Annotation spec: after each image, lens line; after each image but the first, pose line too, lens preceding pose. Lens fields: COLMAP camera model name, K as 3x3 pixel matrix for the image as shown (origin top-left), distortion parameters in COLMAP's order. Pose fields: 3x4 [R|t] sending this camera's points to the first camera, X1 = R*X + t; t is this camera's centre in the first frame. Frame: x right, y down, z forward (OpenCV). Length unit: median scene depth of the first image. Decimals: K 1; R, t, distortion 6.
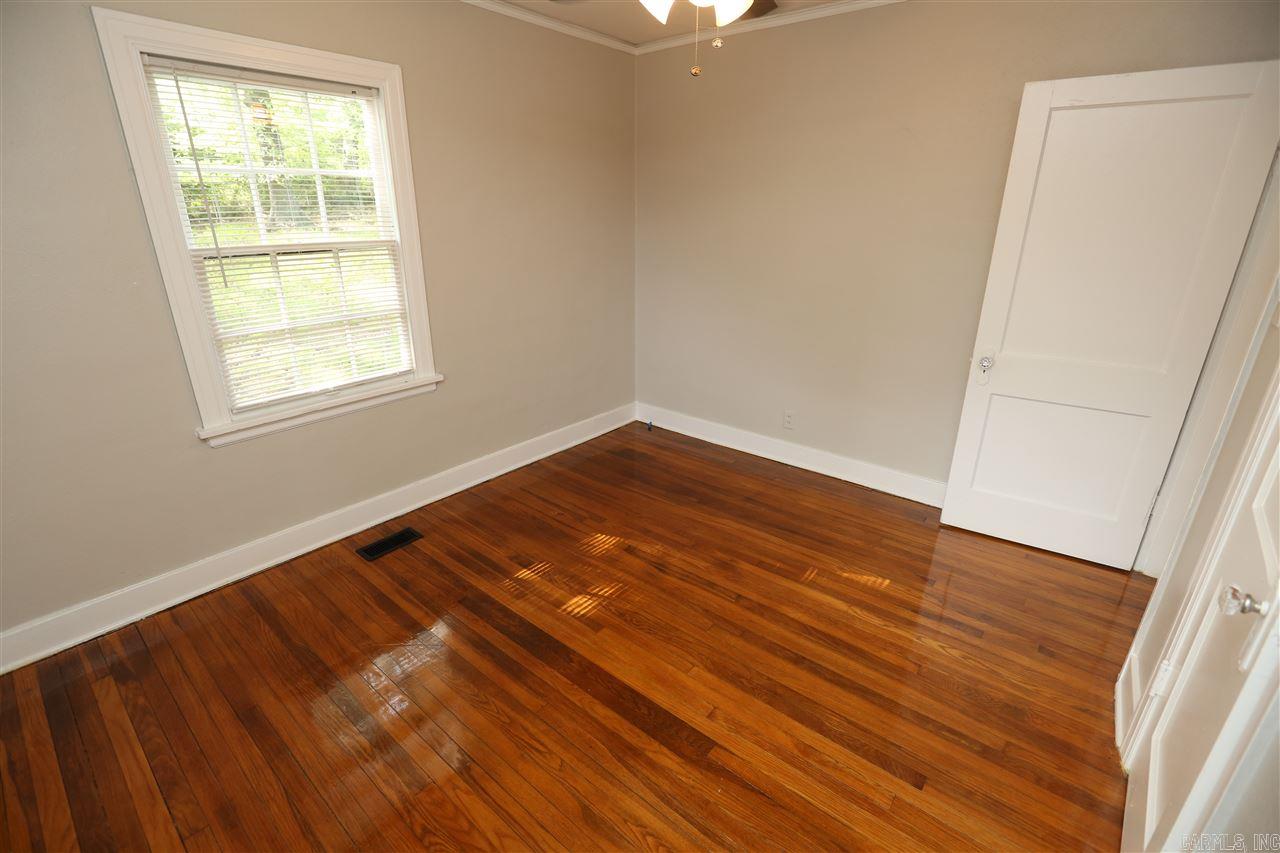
lens RADIAL K [[576.3, 0, 643.5], [0, 576.3, 433.8], [0, 0, 1]] dist [-0.033191, 0.003719]
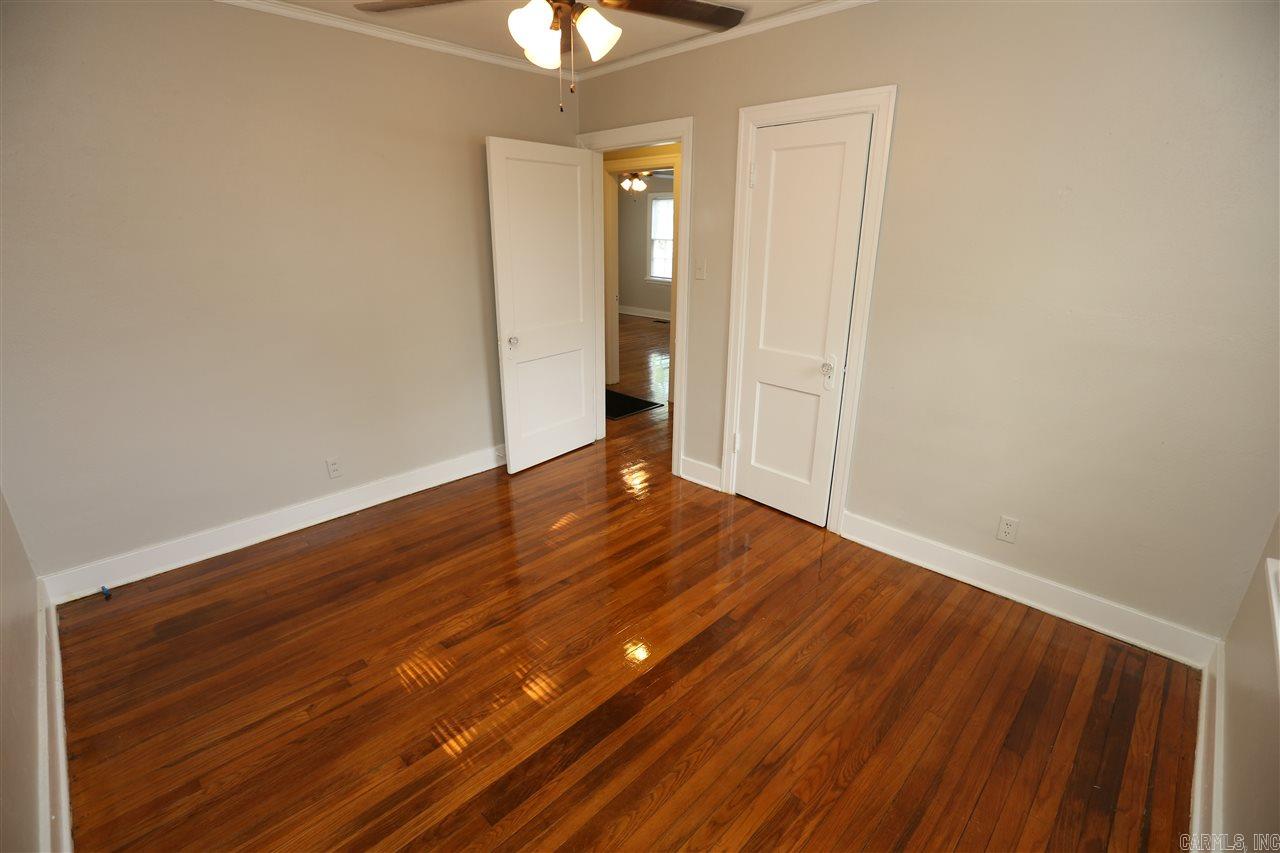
lens RADIAL K [[576.3, 0, 636.5], [0, 576.3, 425.0], [0, 0, 1]] dist [-0.033191, 0.003719]
pose [[0.097183, -0.323613, 0.941186, -0.720202], [0.355505, 0.894563, 0.270874, -0.220649], [-0.929608, 0.308272, 0.201982, 0.531451]]
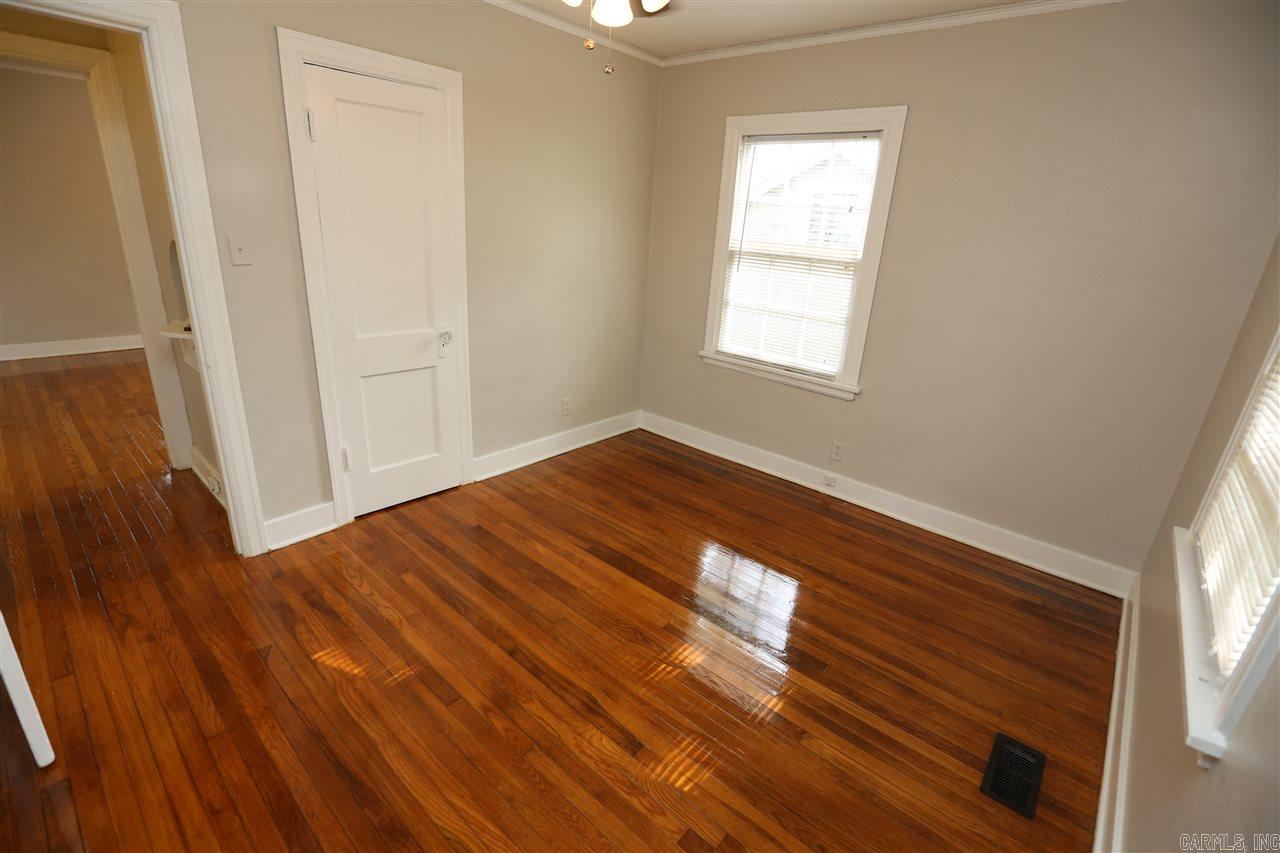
lens RADIAL K [[576.3, 0, 631.3], [0, 576.3, 428.9], [0, 0, 1]] dist [-0.033191, 0.003719]
pose [[-0.996820, -0.076467, 0.022440, -0.008443], [-0.043316, 0.756247, 0.652851, -0.520352], [-0.066892, 0.649803, -0.757154, 1.357284]]
